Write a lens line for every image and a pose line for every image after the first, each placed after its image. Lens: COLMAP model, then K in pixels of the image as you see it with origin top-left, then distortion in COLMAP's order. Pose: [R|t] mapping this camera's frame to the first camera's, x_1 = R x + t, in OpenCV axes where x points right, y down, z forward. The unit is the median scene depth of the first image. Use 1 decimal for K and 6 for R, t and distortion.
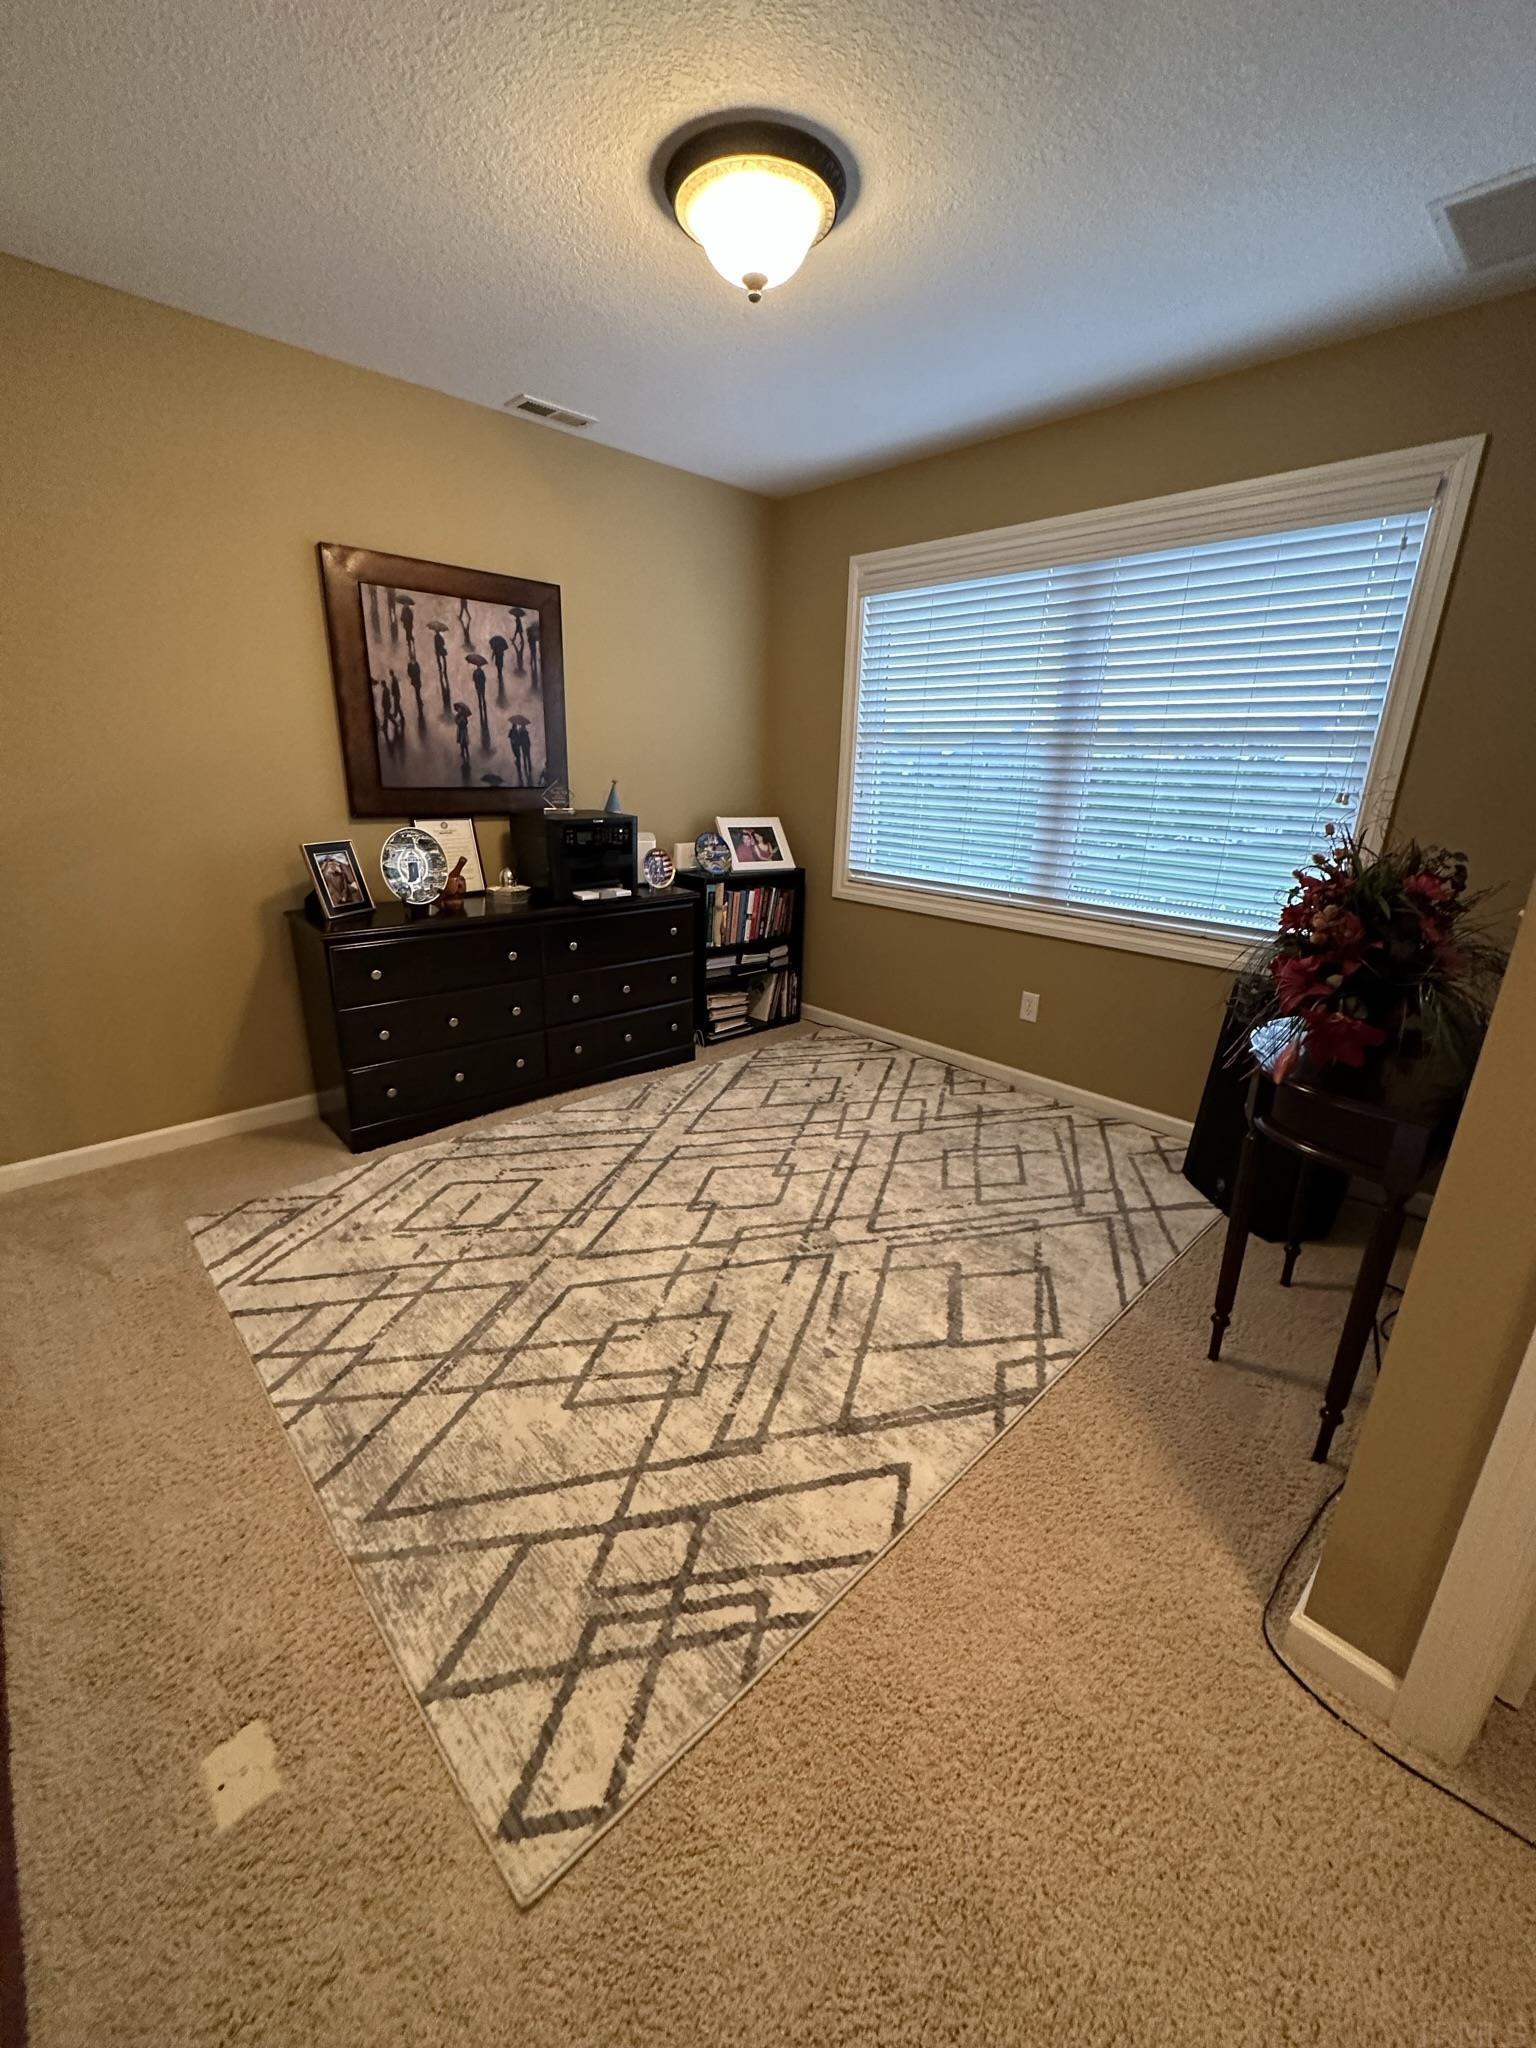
lens RADIAL K [[817.2, 0, 768.0], [0, 817.2, 1024.0], [0, 0, 1]] dist [-0.003019, 0.000865]
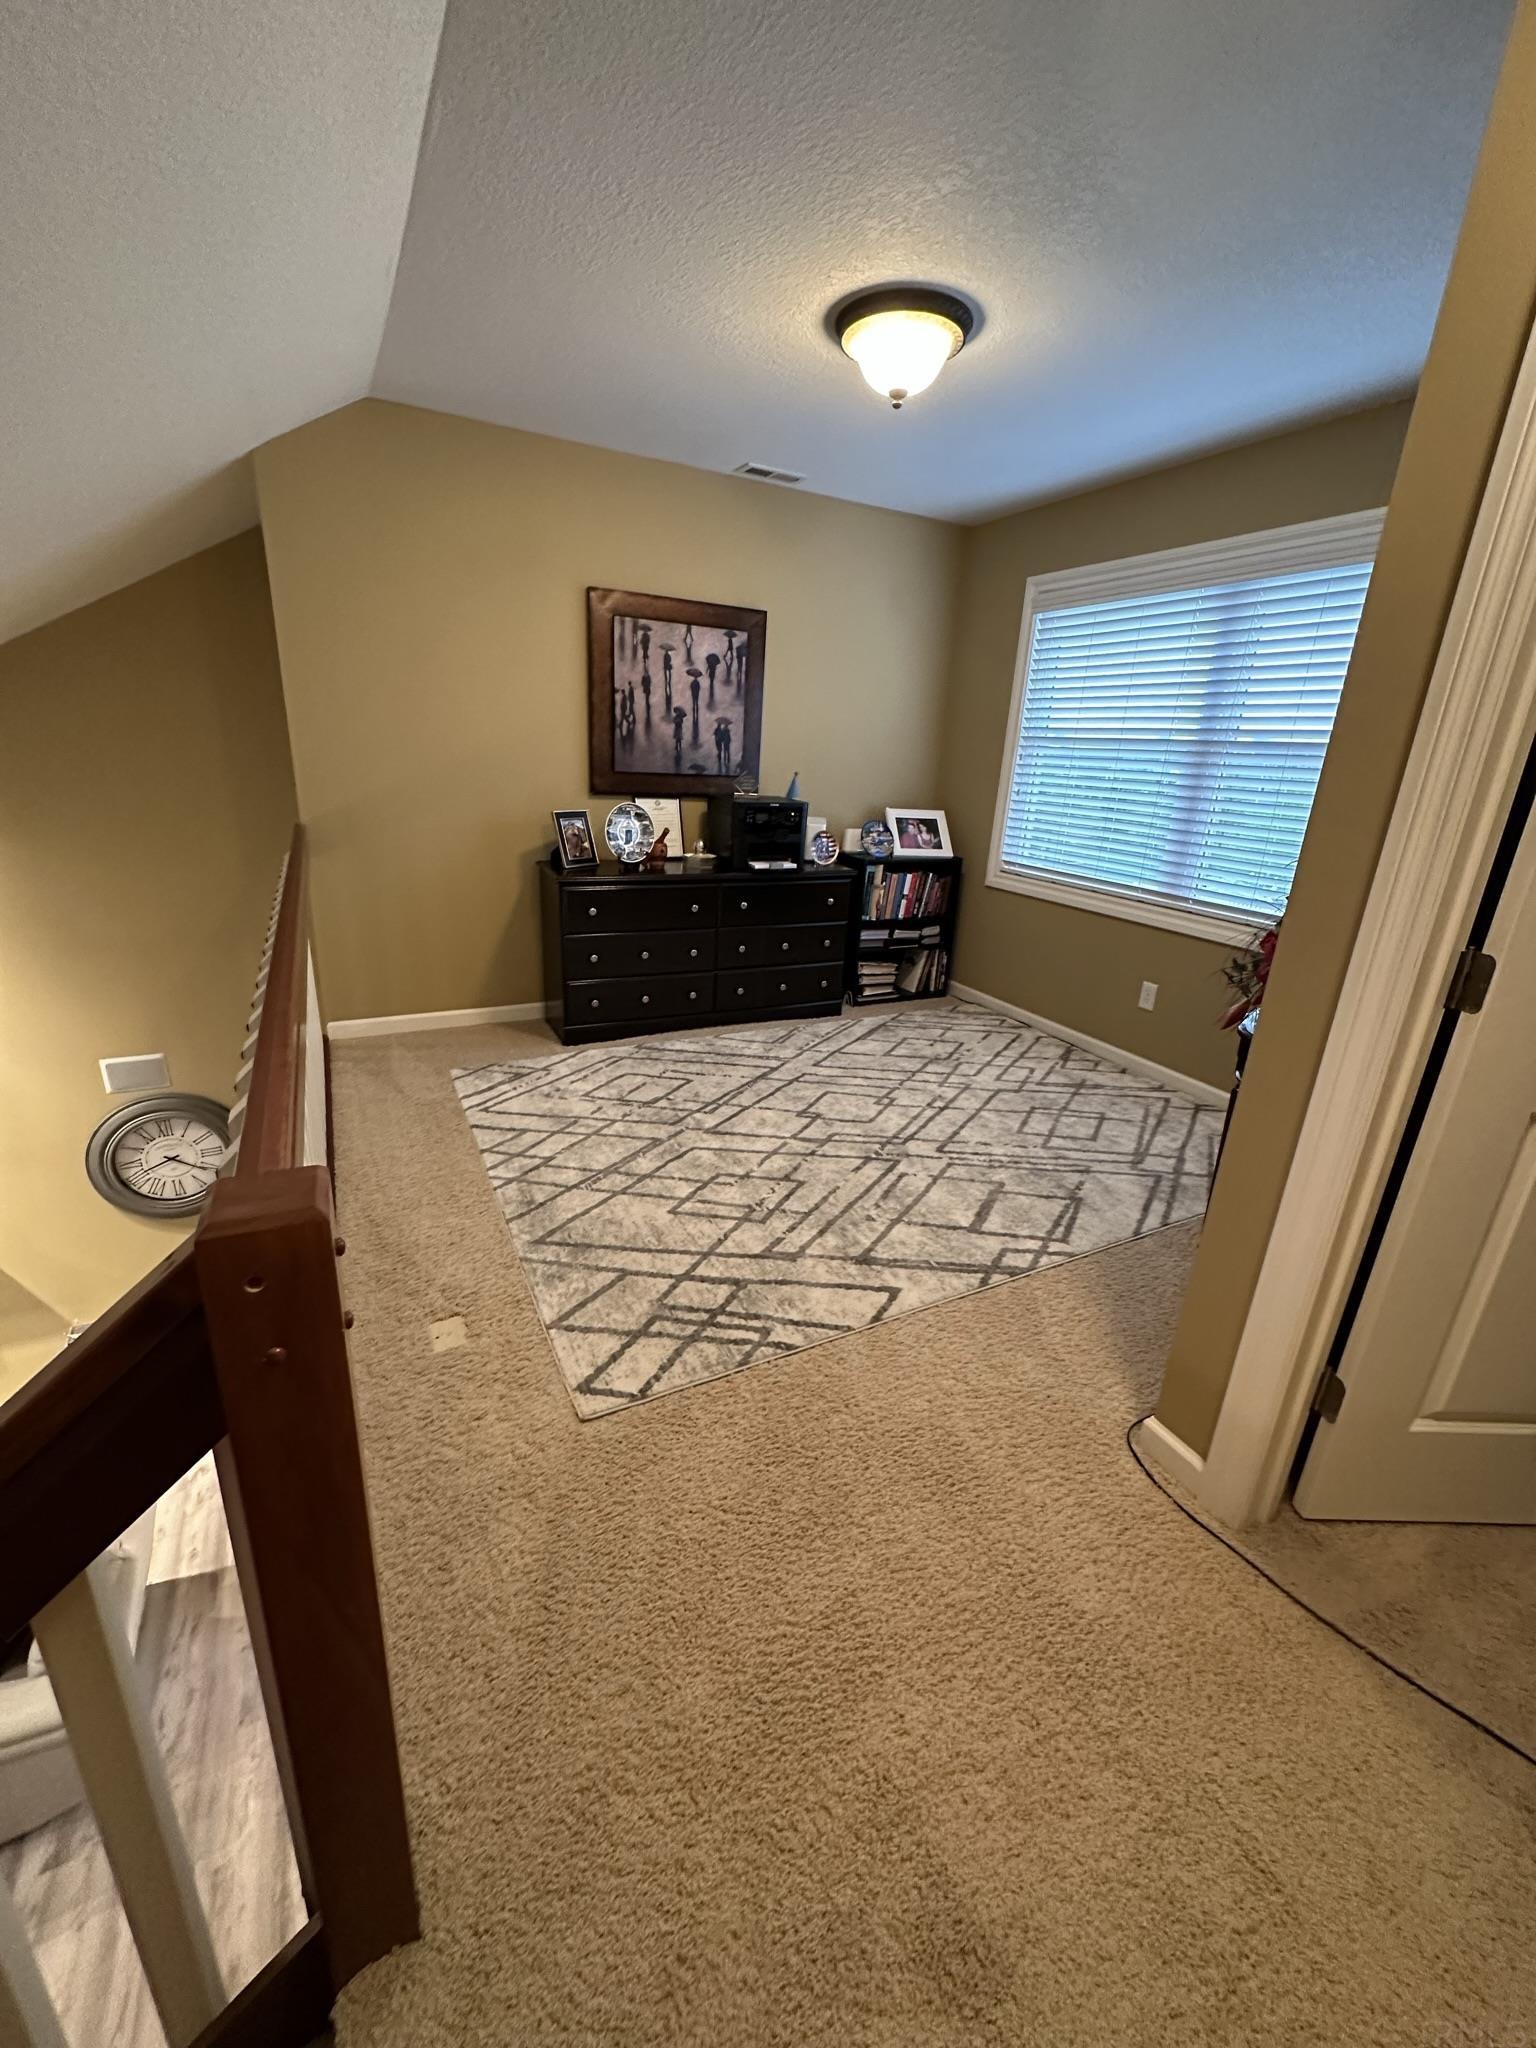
lens RADIAL K [[817.2, 0, 768.0], [0, 817.2, 1024.0], [0, 0, 1]] dist [-0.003019, 0.000865]
pose [[0.959982, 0.110908, -0.257167, 0.162437], [-0.110180, 0.993761, 0.017287, 0.069632], [0.257480, 0.011740, 0.966212, -0.217437]]
